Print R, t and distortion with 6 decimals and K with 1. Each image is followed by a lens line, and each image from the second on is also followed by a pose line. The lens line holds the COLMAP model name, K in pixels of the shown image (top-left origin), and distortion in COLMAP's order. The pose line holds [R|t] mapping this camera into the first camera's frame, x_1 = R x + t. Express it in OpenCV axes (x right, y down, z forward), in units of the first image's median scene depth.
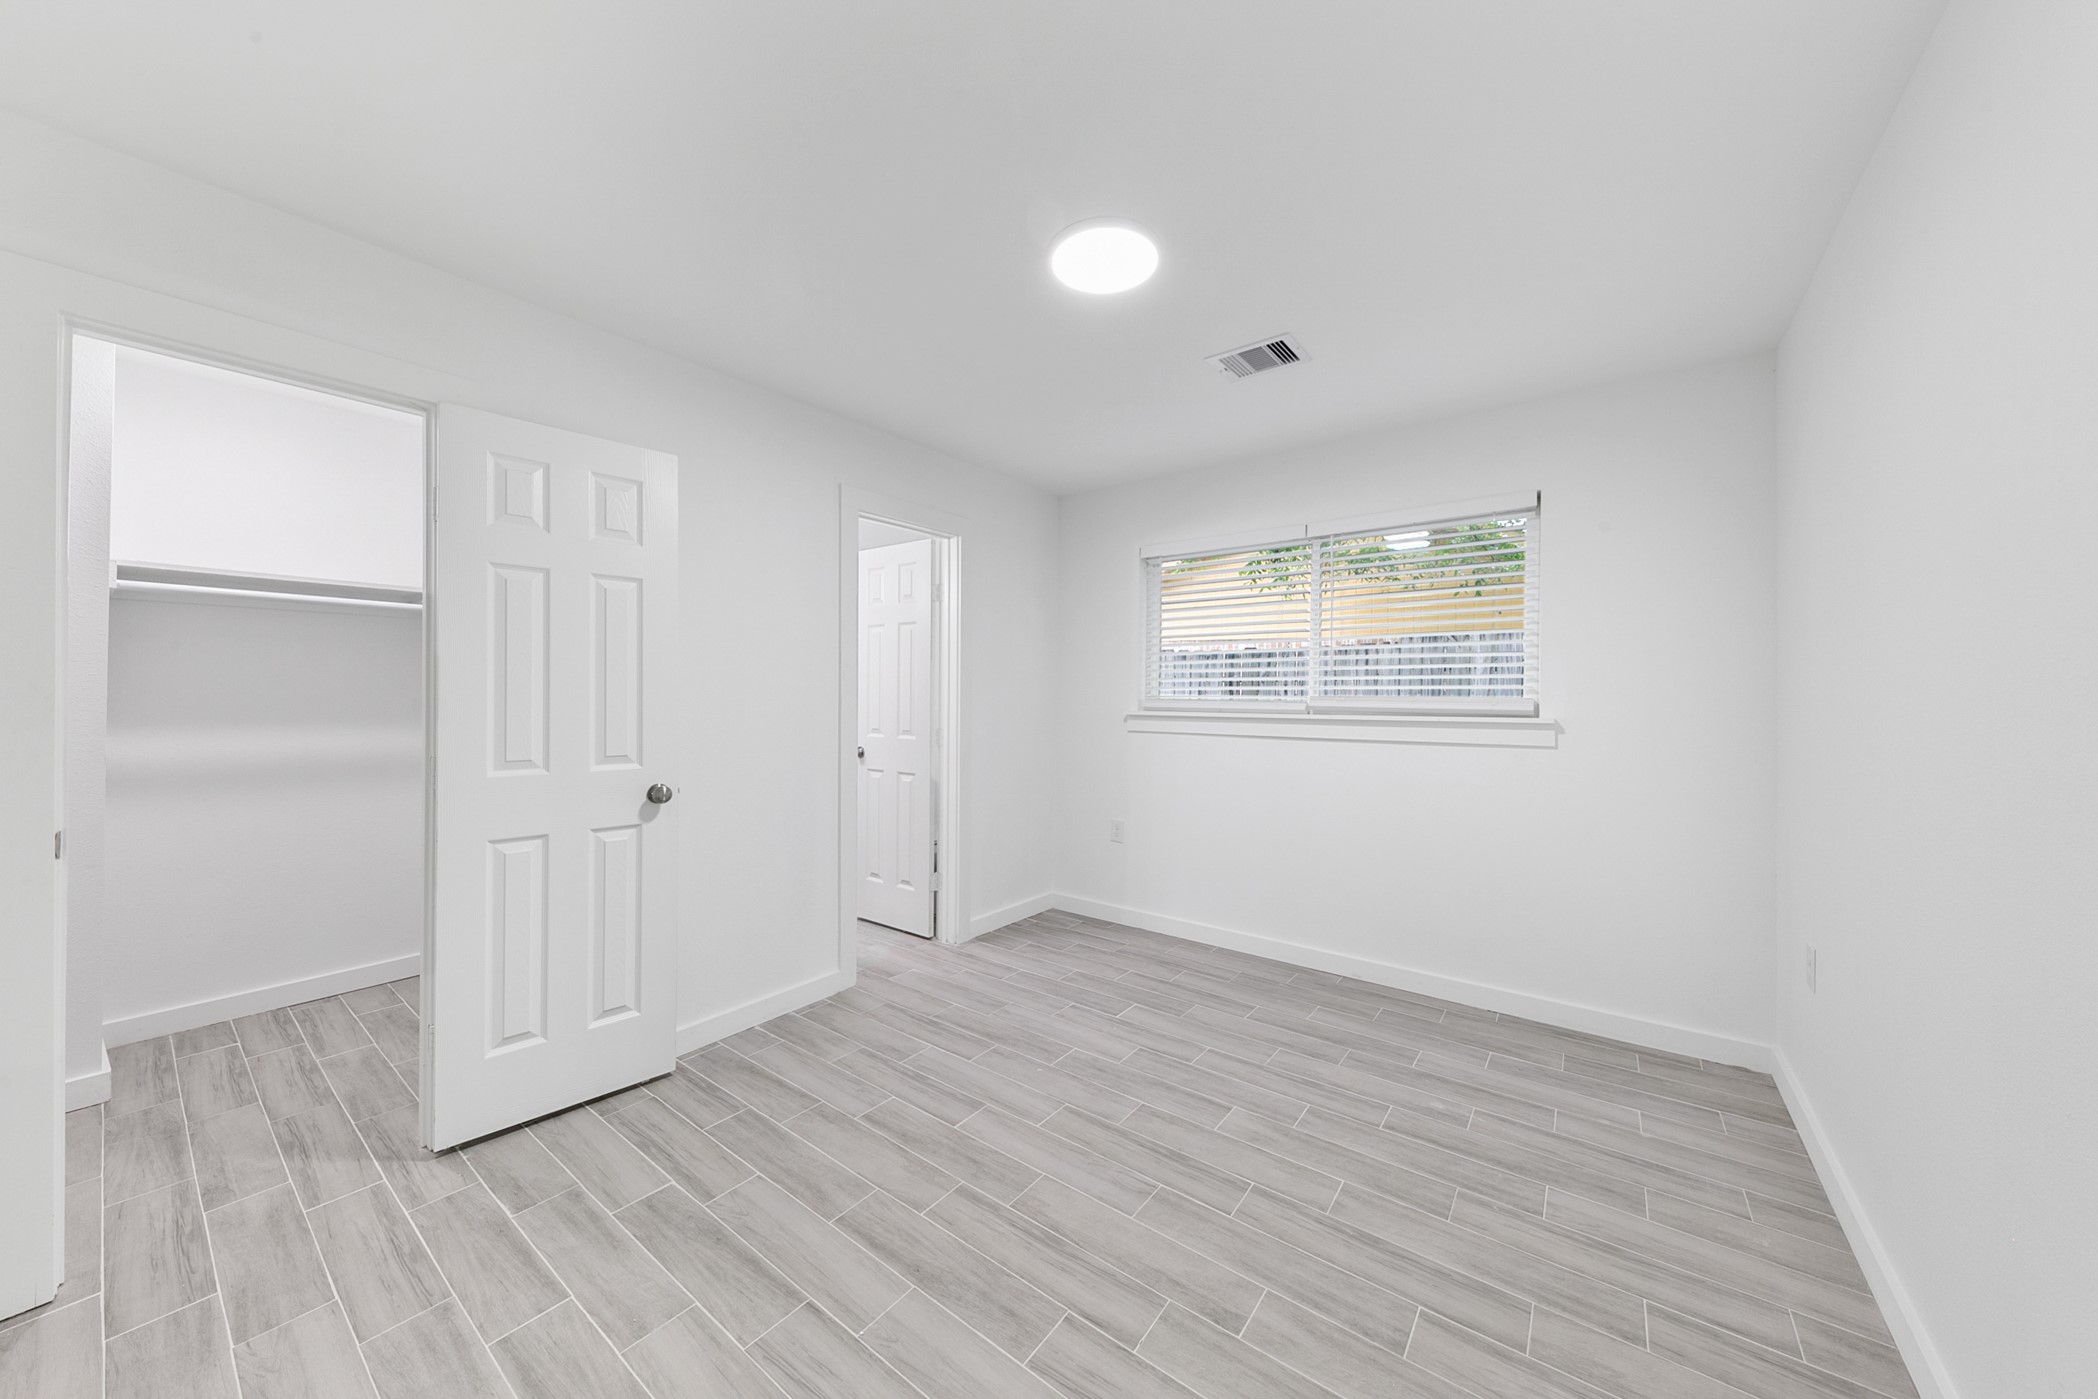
lens RADIAL K [[721.4, 0, 1043.8], [0, 721.4, 694.0], [0, 0, 1]] dist [0.001353, -0.004689]
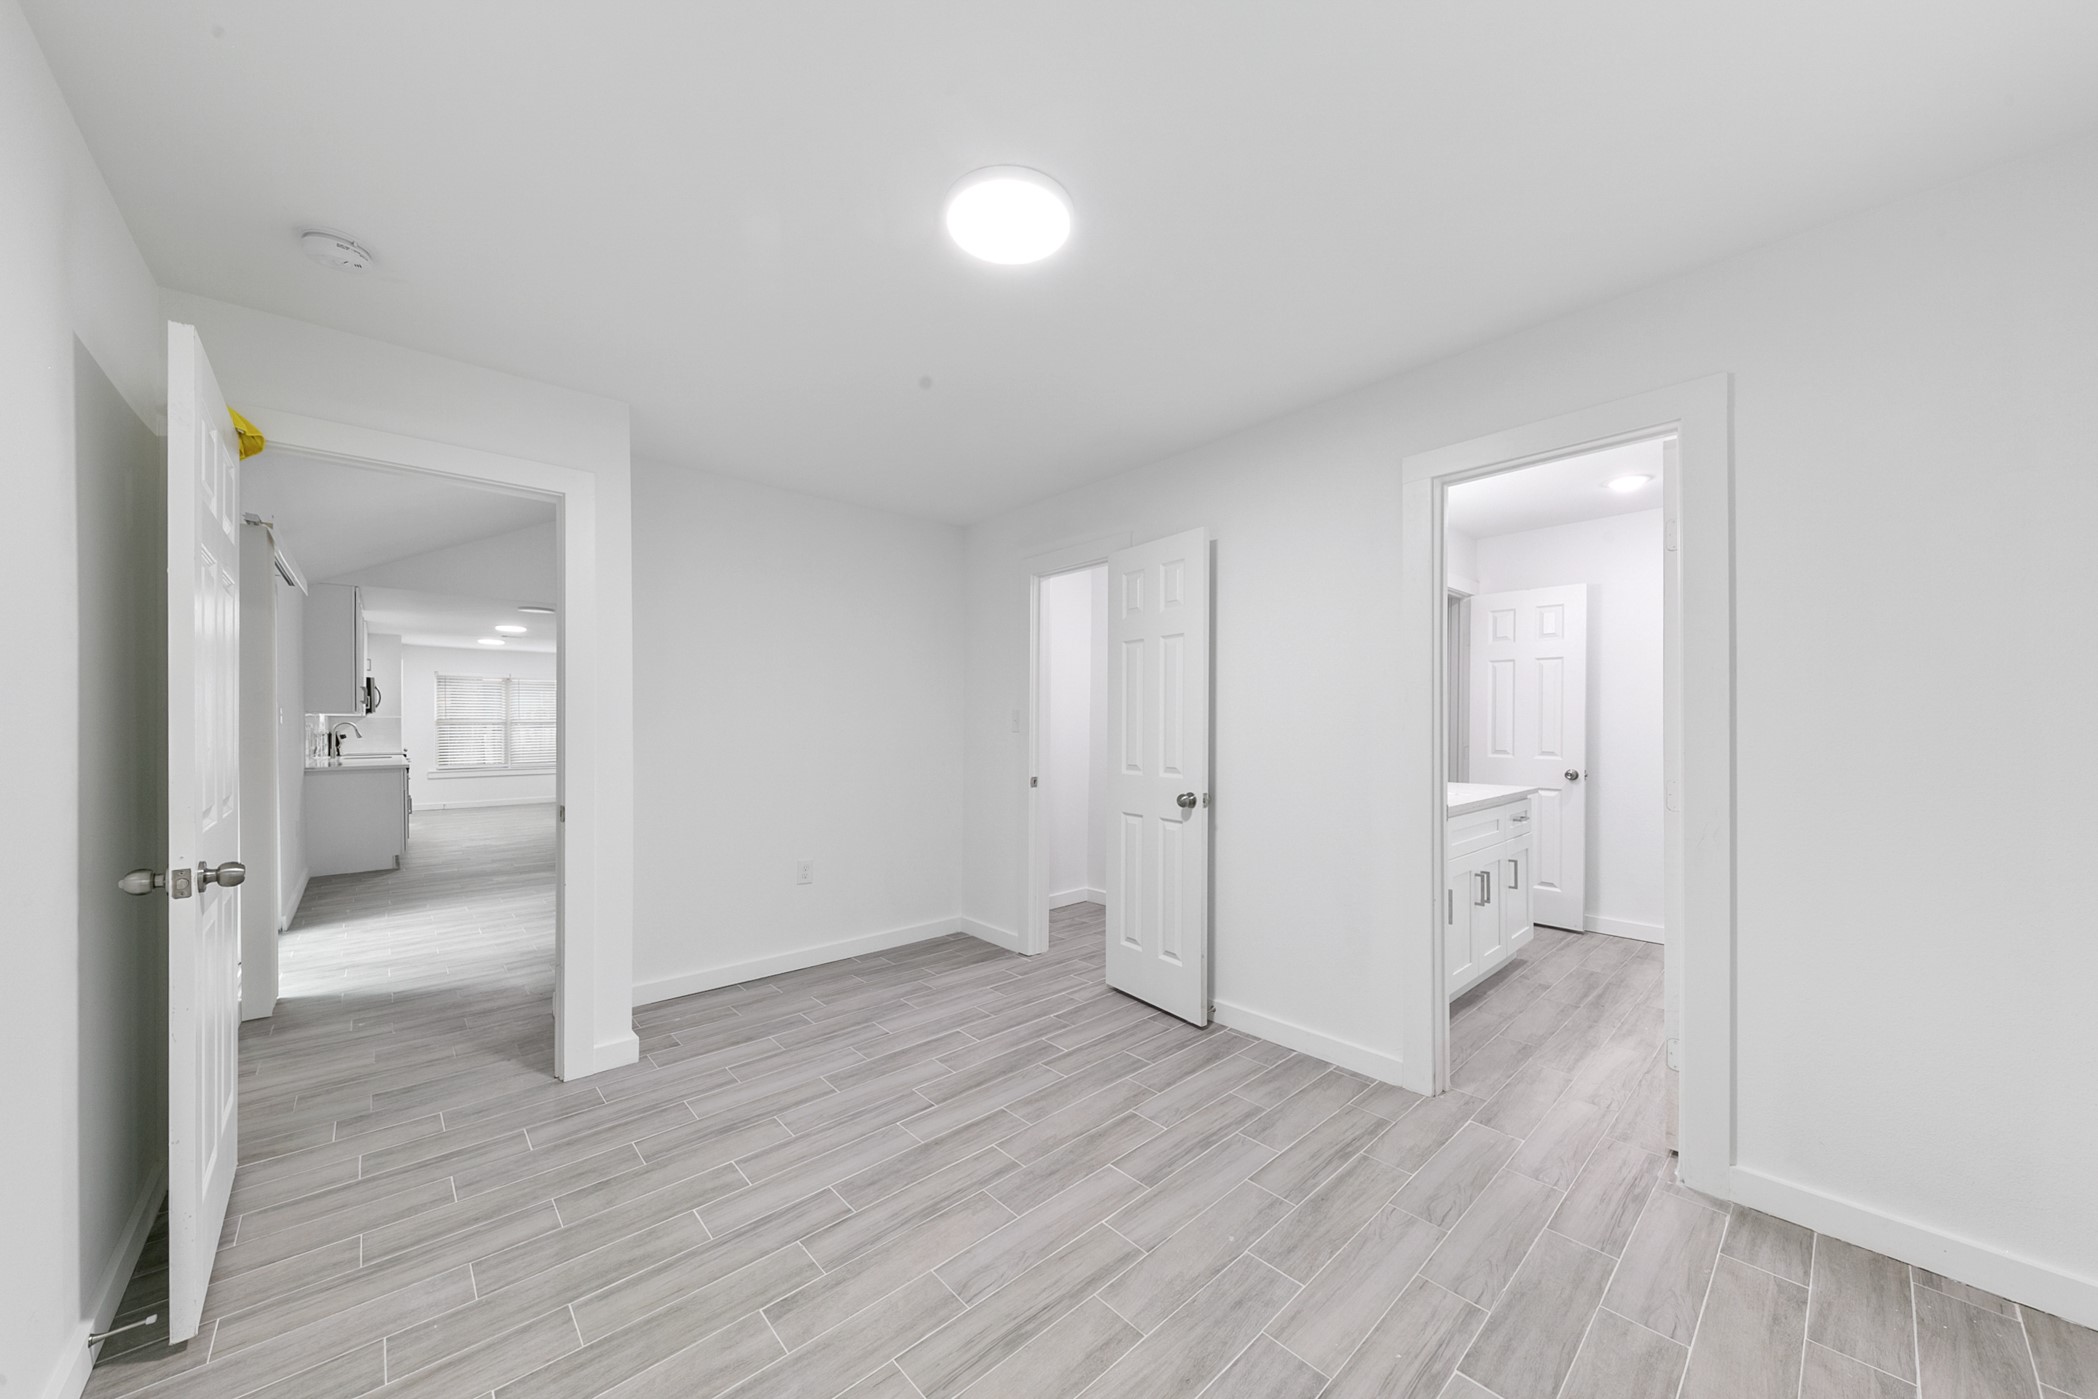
lens RADIAL K [[725.1, 0, 1051.0], [0, 725.1, 706.3], [0, 0, 1]] dist [0.011613, -0.004247]
pose [[-0.169520, -0.019934, -0.985325, 0.894243], [0.004093, 0.999773, -0.020931, -0.003938], [0.985518, -0.007581, -0.169400, 1.110854]]
